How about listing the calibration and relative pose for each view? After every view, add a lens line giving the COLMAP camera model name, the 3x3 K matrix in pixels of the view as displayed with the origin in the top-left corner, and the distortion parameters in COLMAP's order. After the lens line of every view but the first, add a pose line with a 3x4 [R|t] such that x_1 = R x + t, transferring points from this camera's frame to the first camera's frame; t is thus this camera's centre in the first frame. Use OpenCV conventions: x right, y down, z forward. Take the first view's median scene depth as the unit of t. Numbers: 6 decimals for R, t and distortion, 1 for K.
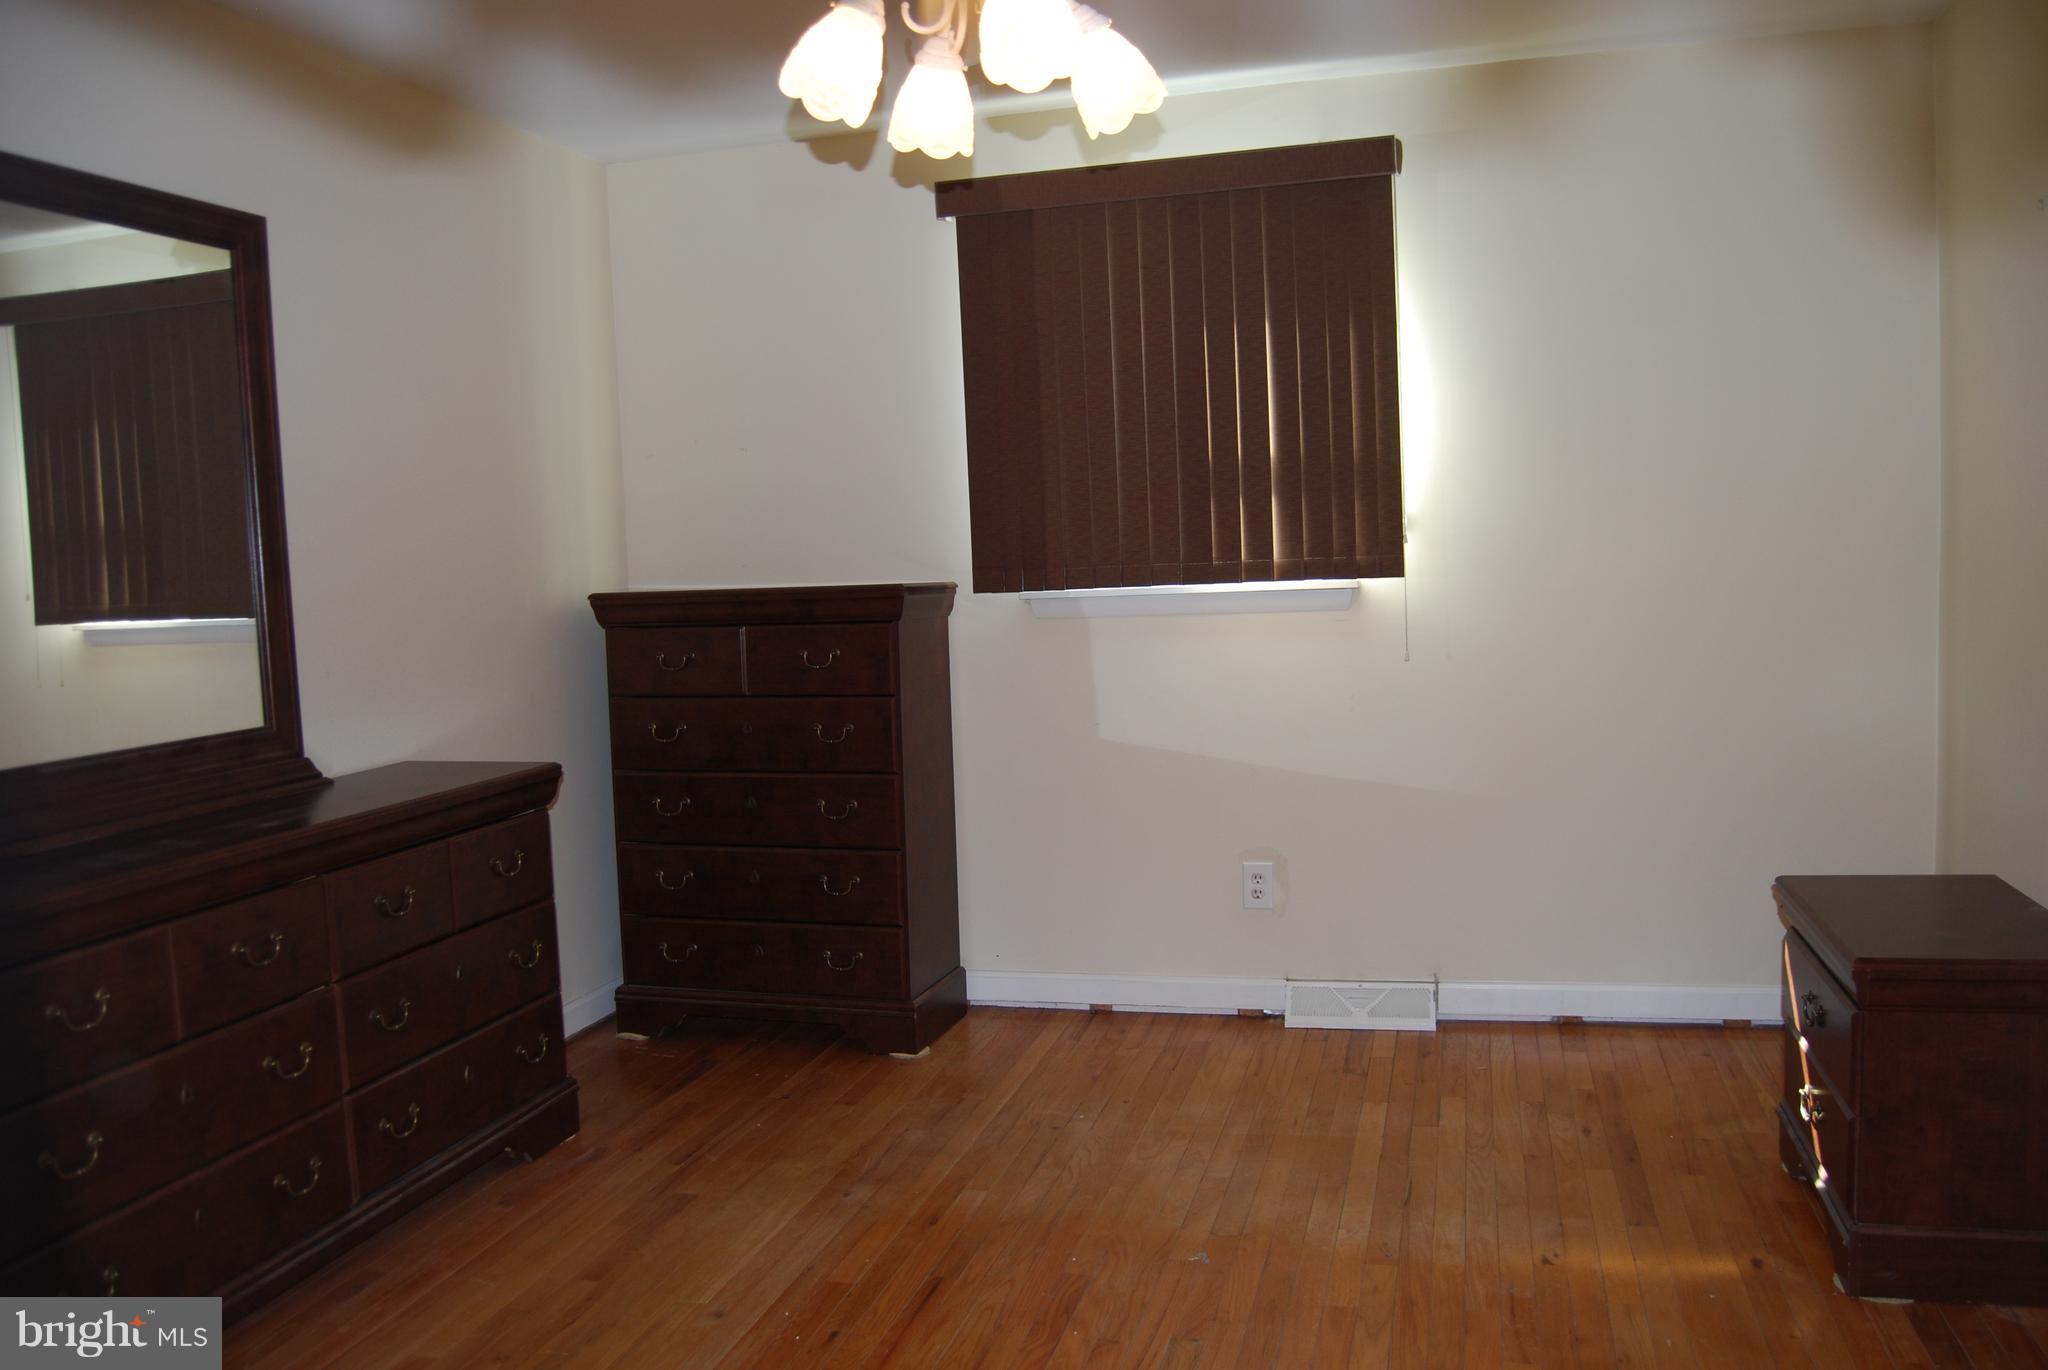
lens RADIAL K [[1530.7, 0, 1026.0], [0, 1530.7, 695.6], [0, 0, 1]] dist [0.007006, -0.088798]
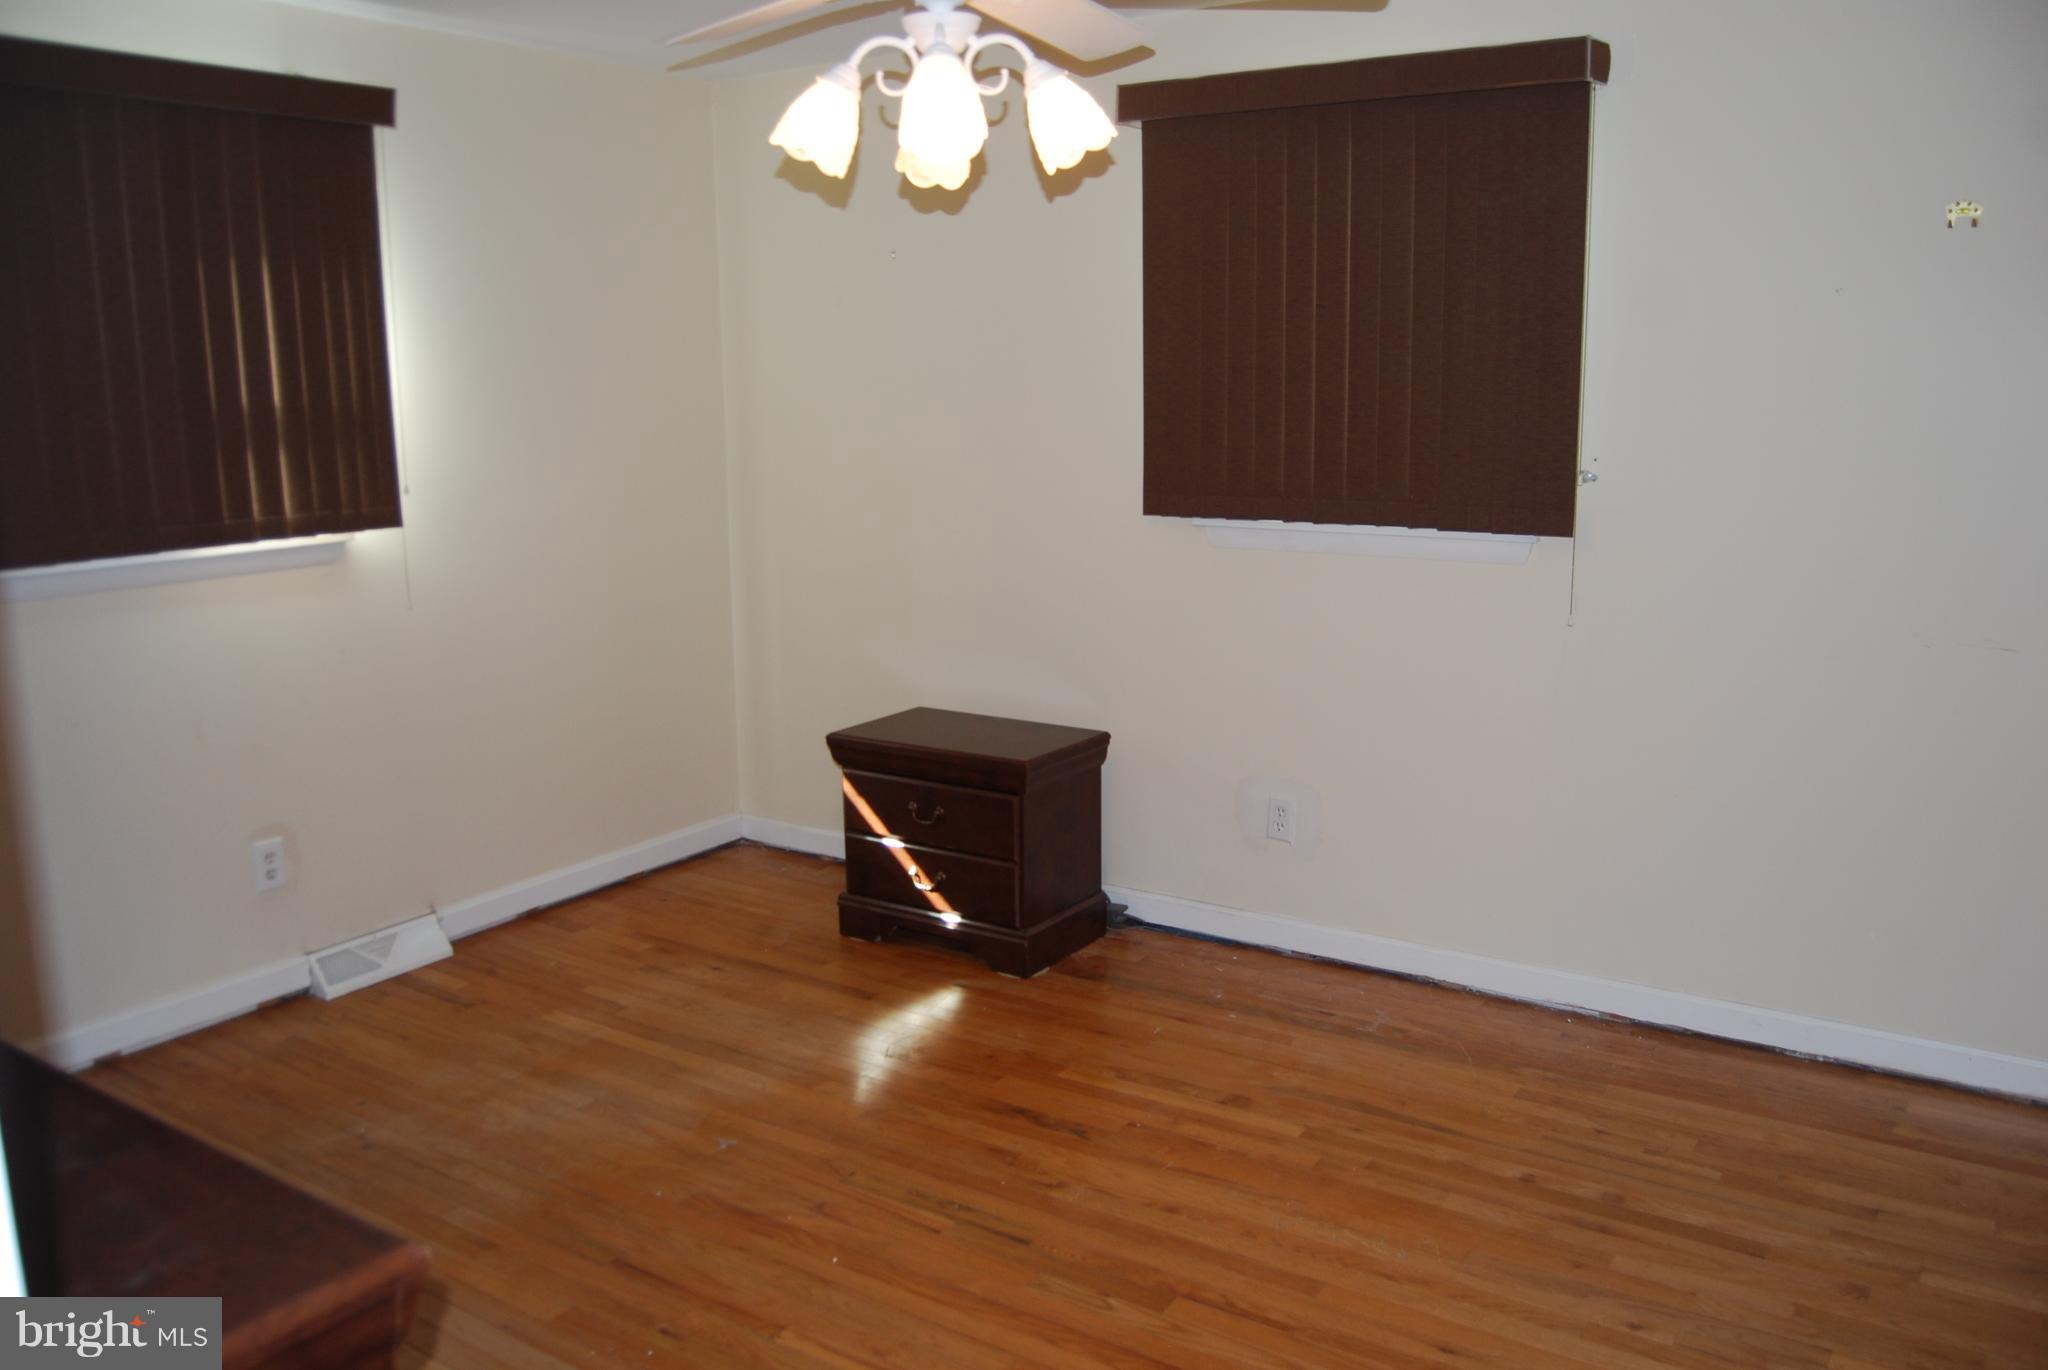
lens RADIAL K [[1607.3, 0, 1035.9], [0, 1607.3, 694.2], [0, 0, 1]] dist [-0.097630, 0.037927]
pose [[0.350184, -0.151246, 0.924390, -0.591451], [0.079255, 0.988123, 0.131650, -0.072234], [-0.933322, 0.027161, 0.358011, 0.235718]]
